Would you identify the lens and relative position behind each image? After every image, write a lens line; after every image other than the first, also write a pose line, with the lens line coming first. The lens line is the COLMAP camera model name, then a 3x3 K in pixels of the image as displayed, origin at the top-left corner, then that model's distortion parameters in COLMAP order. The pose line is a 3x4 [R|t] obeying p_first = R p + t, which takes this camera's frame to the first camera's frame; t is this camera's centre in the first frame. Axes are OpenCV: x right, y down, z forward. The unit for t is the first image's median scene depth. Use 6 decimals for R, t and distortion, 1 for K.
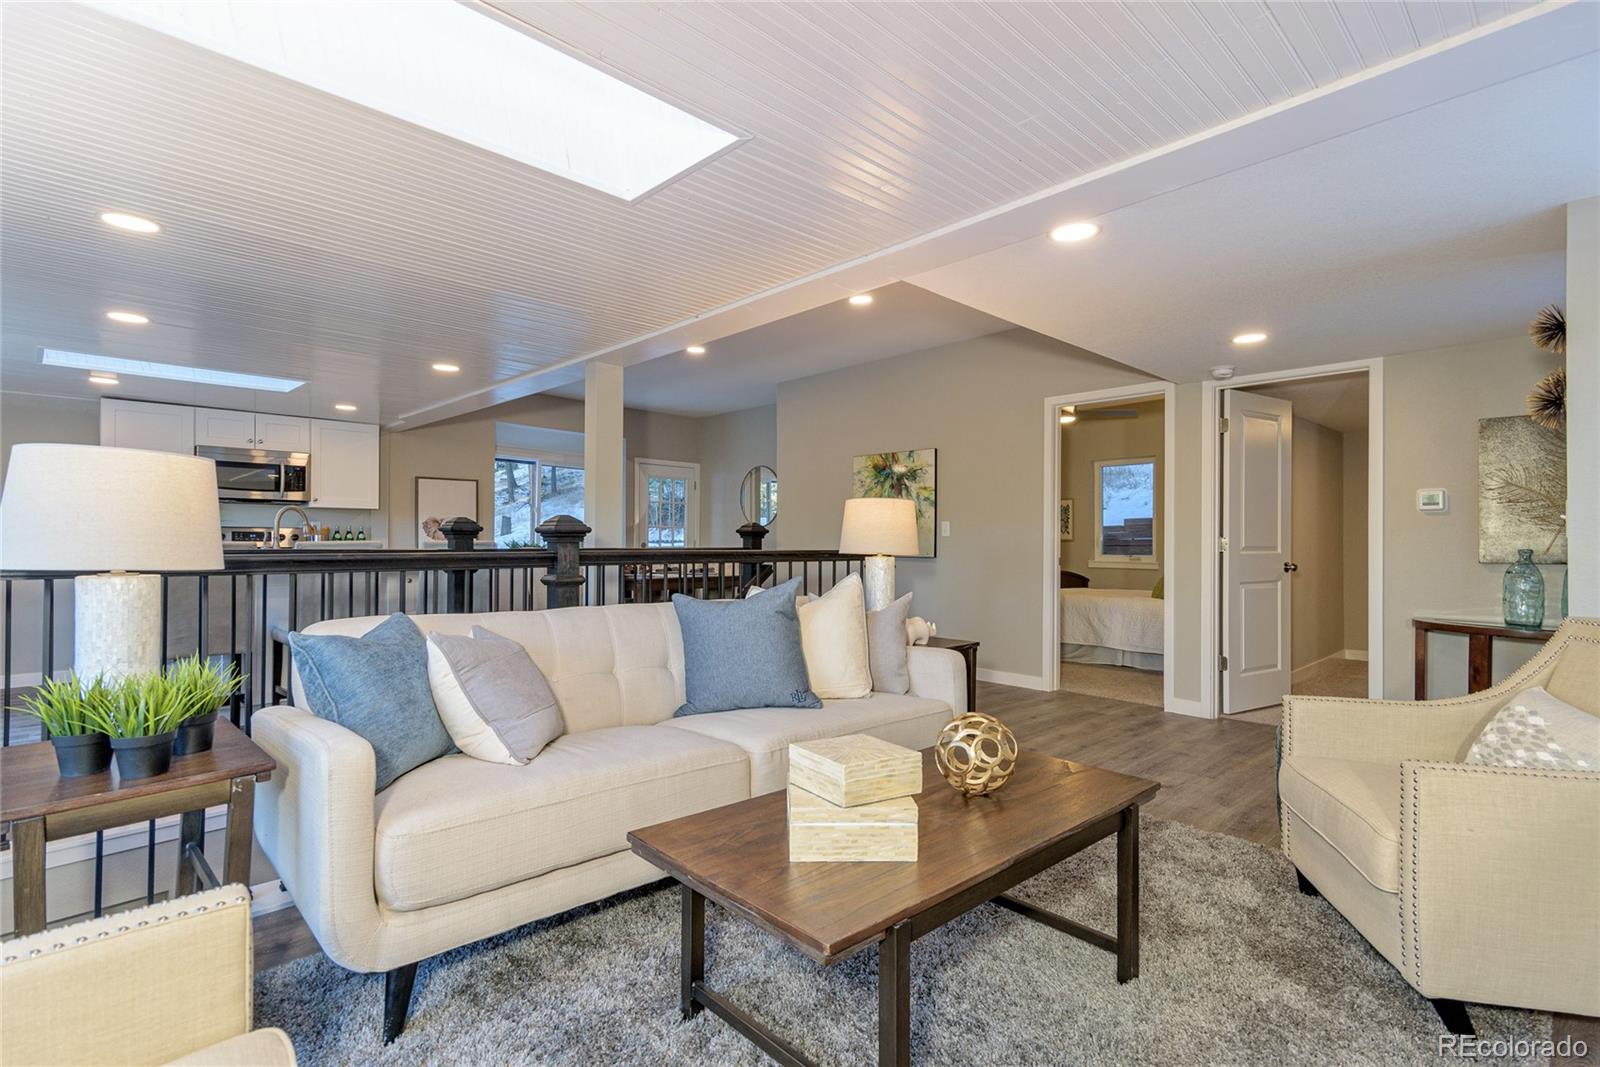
lens RADIAL K [[763.8, 0, 798.2], [0, 763.8, 536.1], [0, 0, 1]] dist [0.019944, 0.000100]
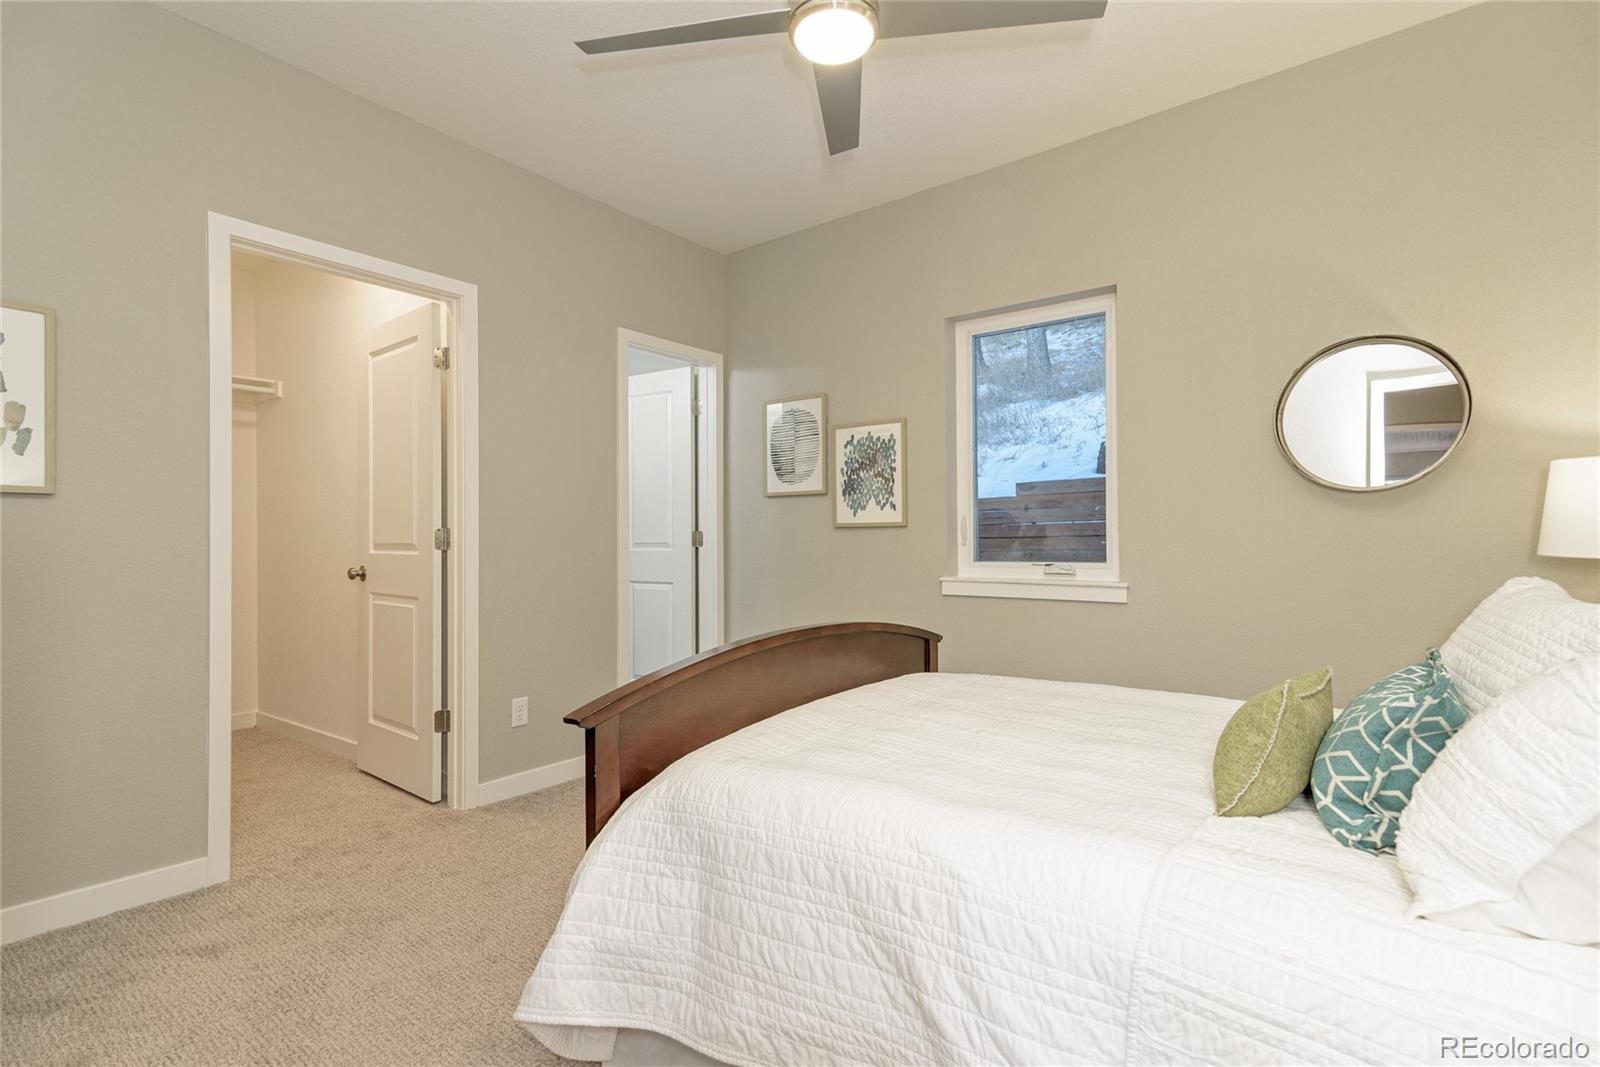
lens RADIAL K [[763.8, 0, 798.2], [0, 763.8, 536.1], [0, 0, 1]] dist [0.019944, 0.000100]
pose [[0.987608, -0.004806, 0.156869, 0.245036], [0.003825, 0.999971, 0.006558, 0.008528], [-0.156896, -0.005876, 0.987598, 0.625843]]
